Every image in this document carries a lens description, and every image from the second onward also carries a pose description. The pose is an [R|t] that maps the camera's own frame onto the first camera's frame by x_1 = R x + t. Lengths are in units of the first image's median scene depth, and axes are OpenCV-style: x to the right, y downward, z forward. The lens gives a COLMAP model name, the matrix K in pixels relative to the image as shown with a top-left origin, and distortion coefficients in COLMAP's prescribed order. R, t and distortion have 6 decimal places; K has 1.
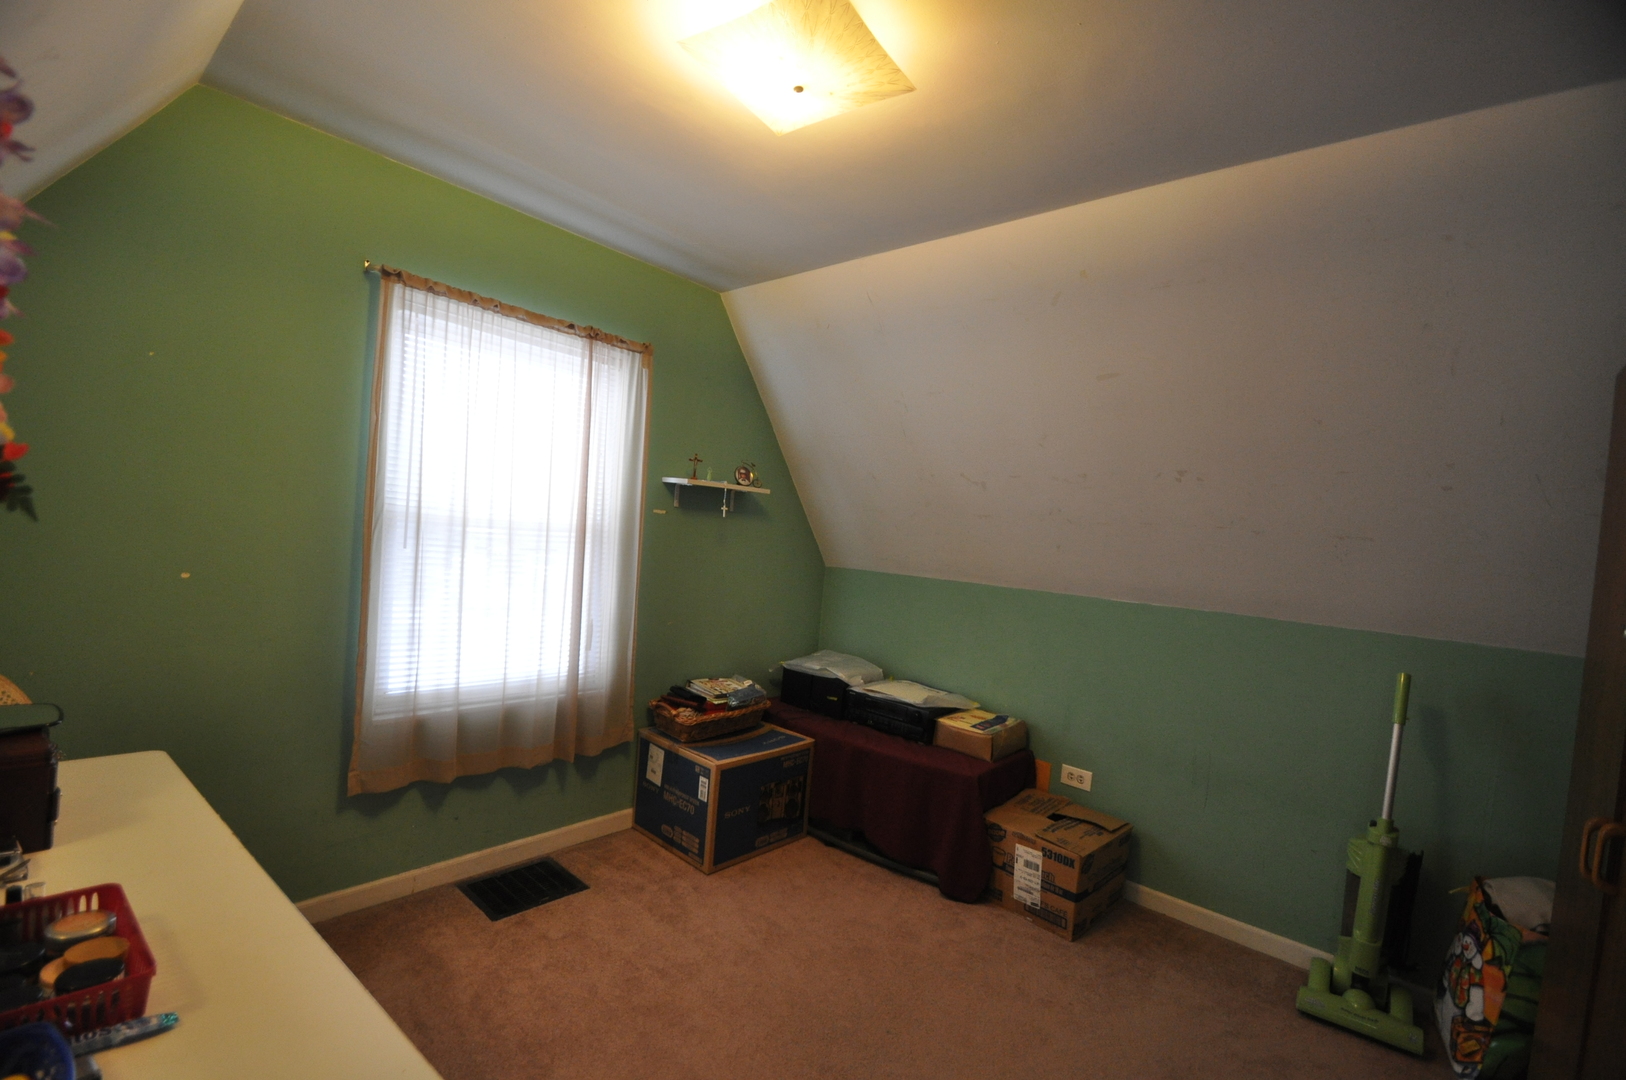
lens RADIAL K [[708.1, 0, 790.2], [0, 708.1, 561.5], [0, 0, 1]] dist [0.017073, -0.016543]
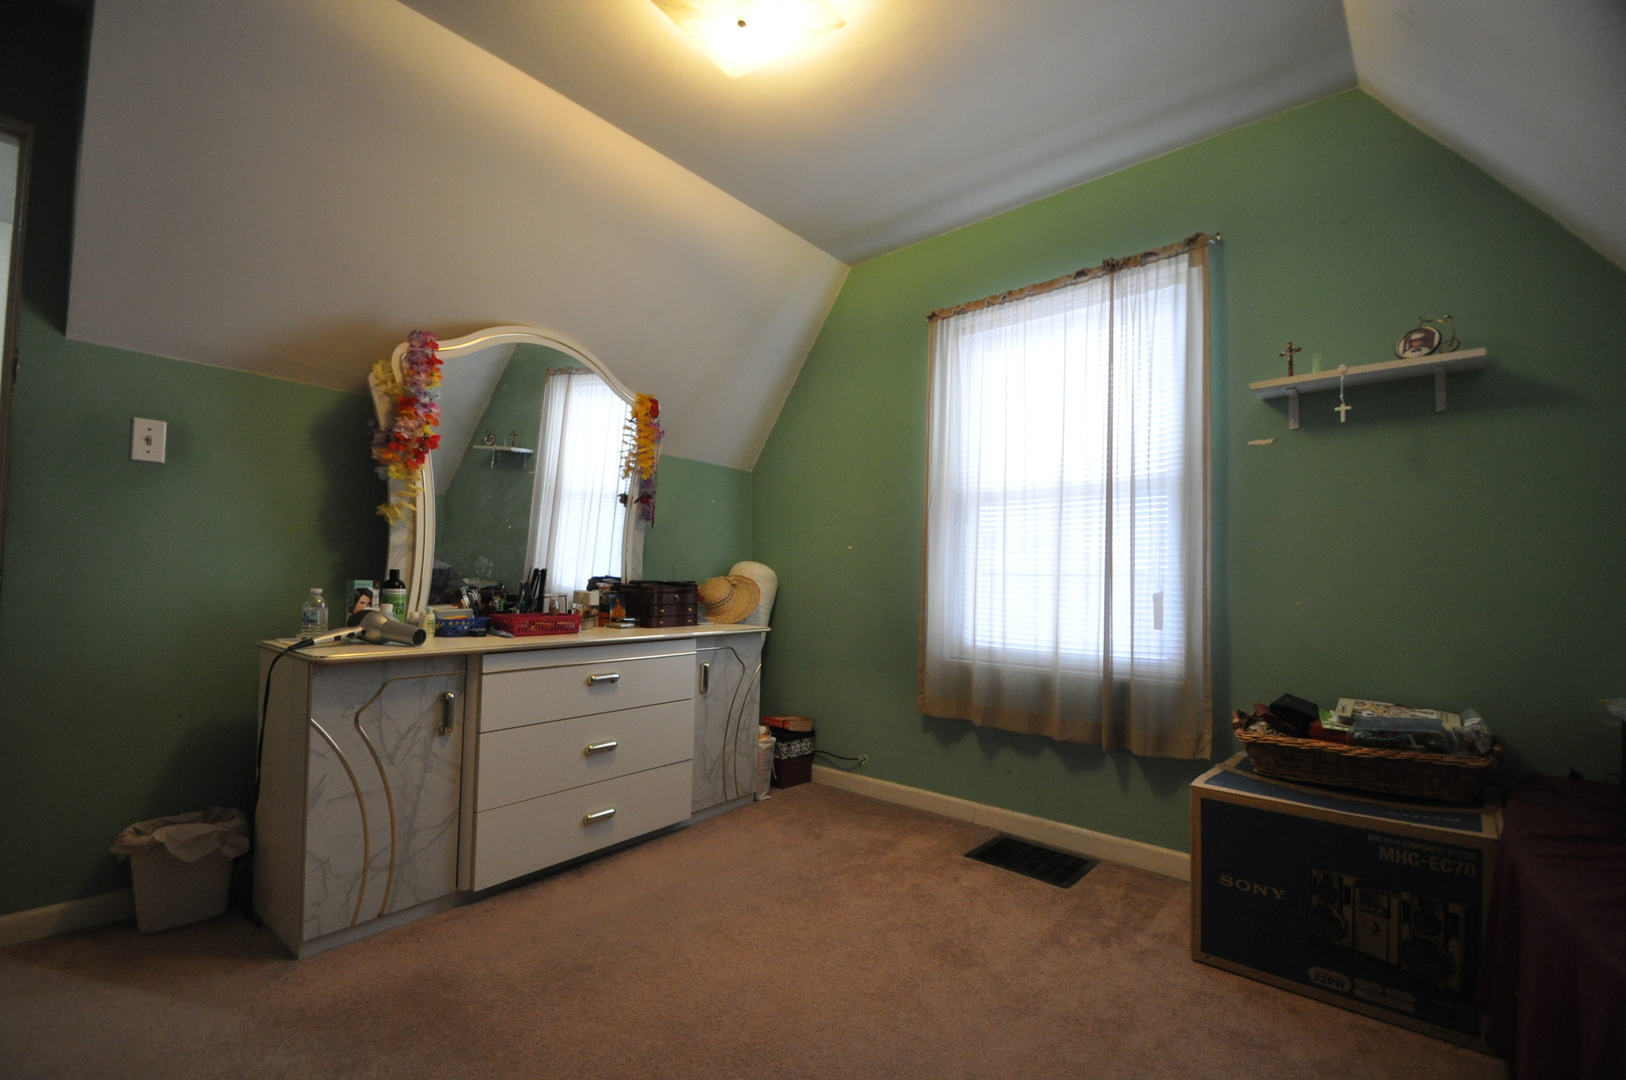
lens RADIAL K [[708.1, 0, 790.2], [0, 708.1, 561.5], [0, 0, 1]] dist [0.017073, -0.016543]
pose [[0.001094, -0.113588, -0.993527, 0.557860], [-0.062472, 0.991580, -0.113434, 0.173182], [0.998046, 0.062192, -0.006011, 0.598978]]
